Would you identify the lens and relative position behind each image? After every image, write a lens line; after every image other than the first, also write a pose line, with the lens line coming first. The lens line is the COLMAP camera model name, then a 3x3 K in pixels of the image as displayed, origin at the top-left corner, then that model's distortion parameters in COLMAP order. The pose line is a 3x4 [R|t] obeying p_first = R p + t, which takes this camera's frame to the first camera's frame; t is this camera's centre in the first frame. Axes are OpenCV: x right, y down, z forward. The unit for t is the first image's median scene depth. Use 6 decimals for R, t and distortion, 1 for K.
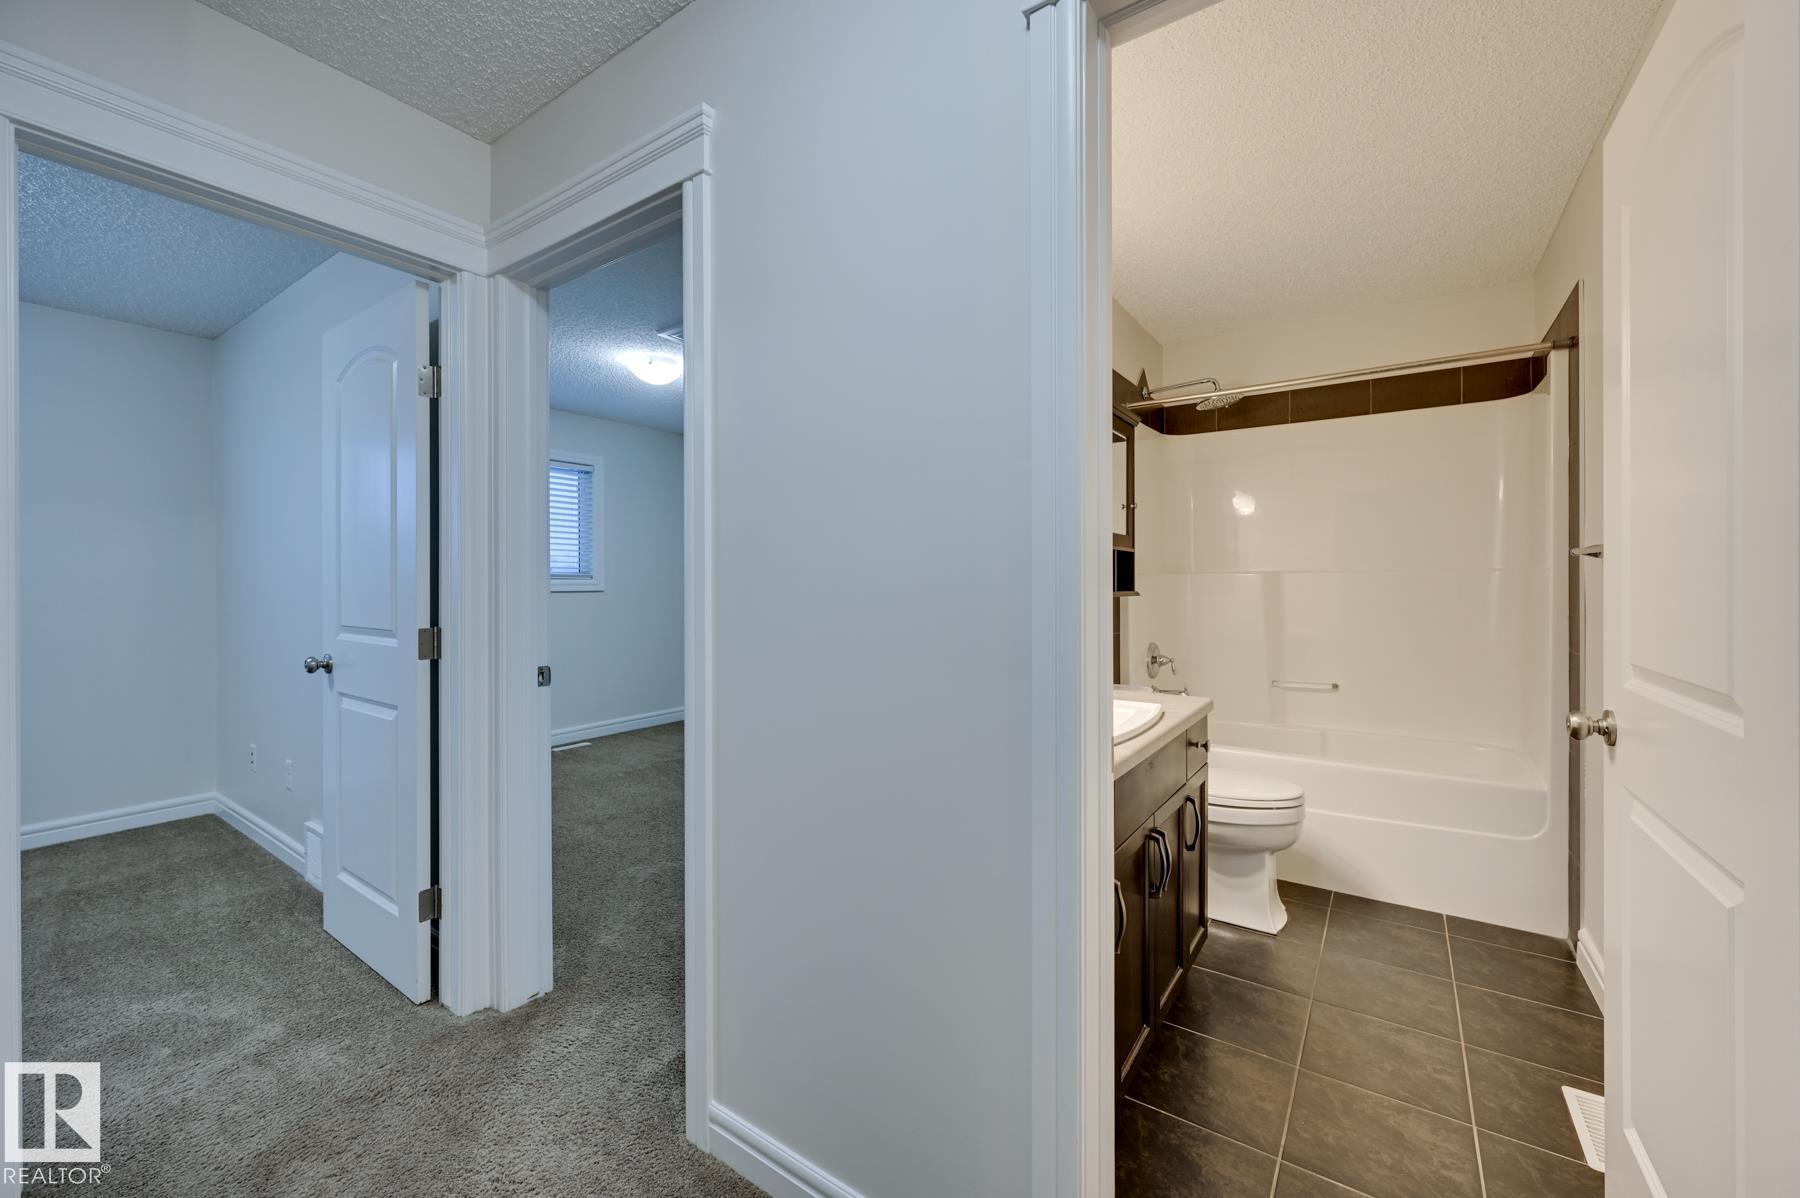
lens RADIAL K [[704.3, 0, 897.6], [0, 704.3, 583.1], [0, 0, 1]] dist [-0.004893, 0.000397]
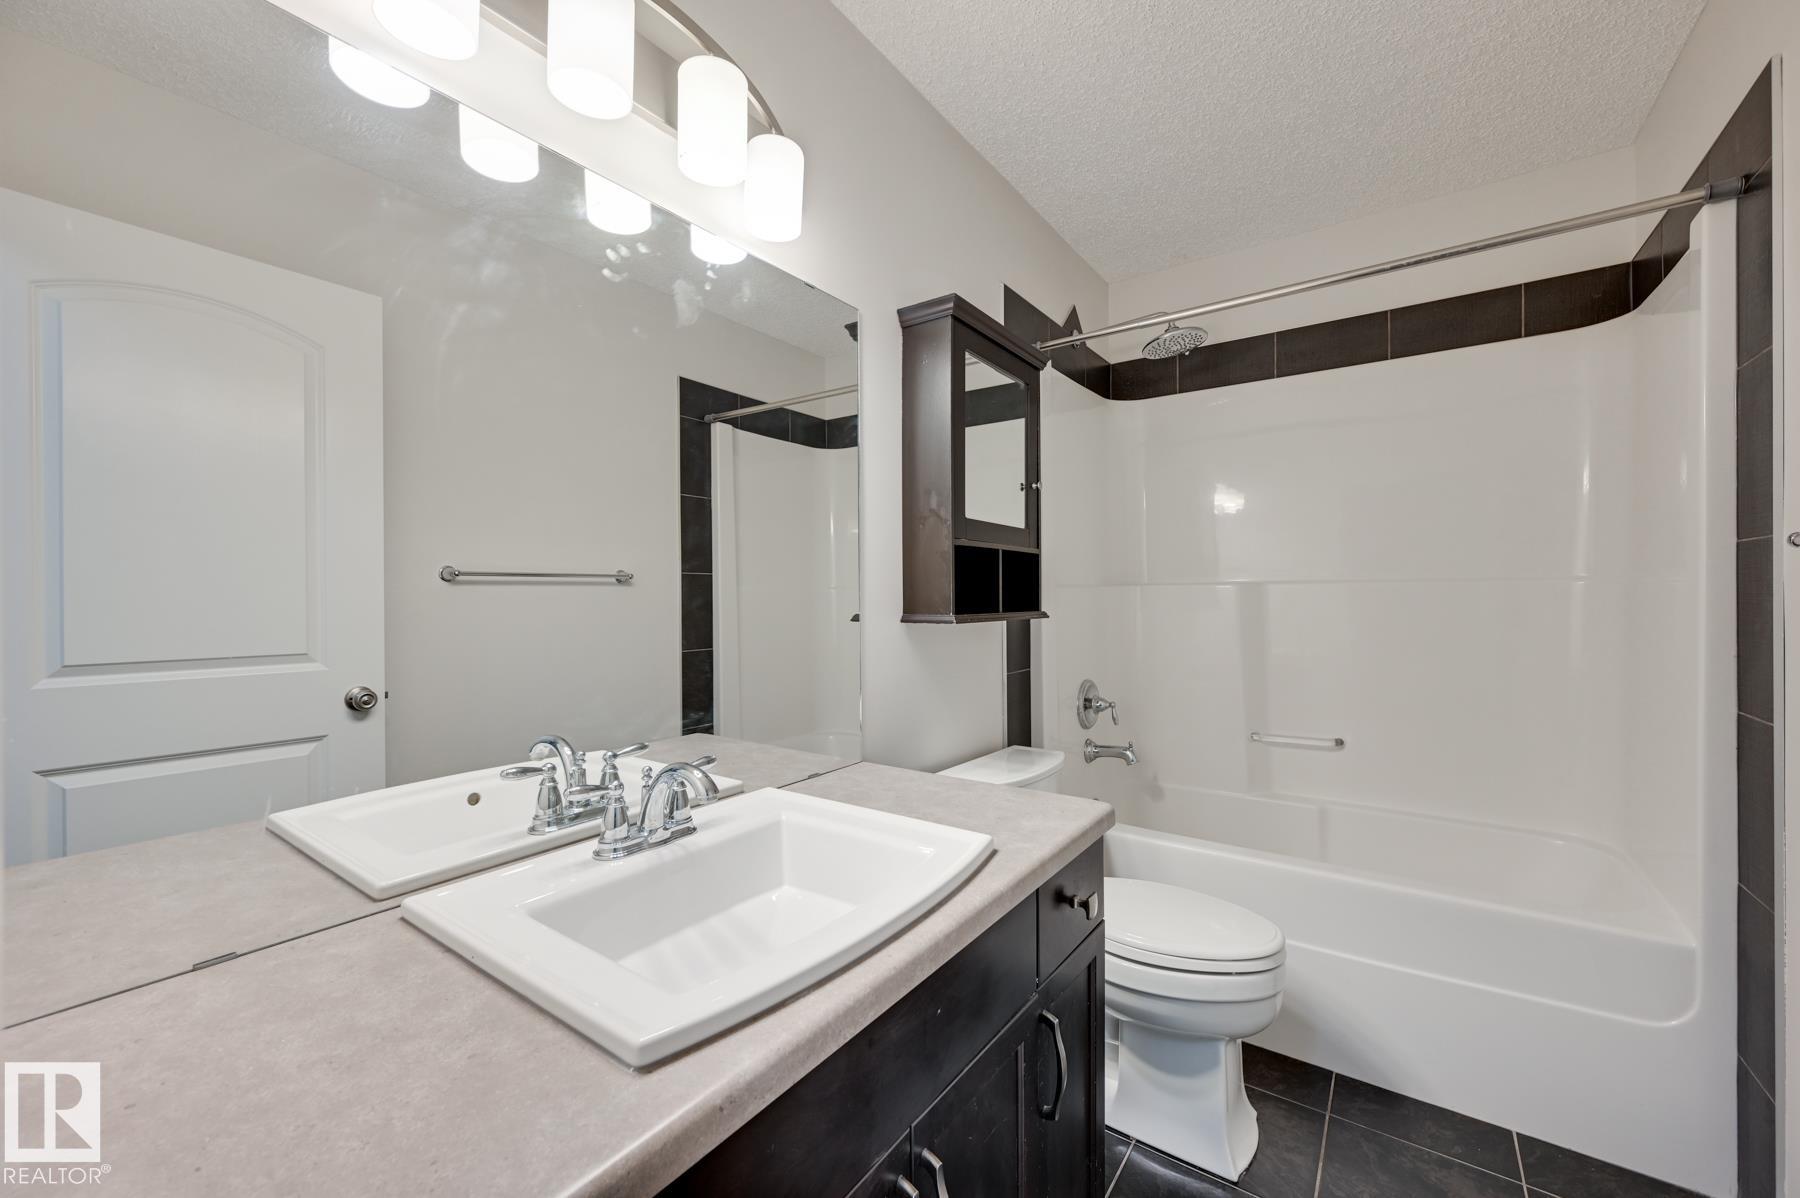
lens RADIAL K [[704.3, 0, 890.1], [0, 704.3, 596.6], [0, 0, 1]] dist [-0.004893, 0.000397]
pose [[0.999830, -0.002063, -0.018332, 0.204441], [0.002068, 0.999998, 0.000213, -0.003048], [0.018332, -0.000251, 0.999832, 0.316647]]
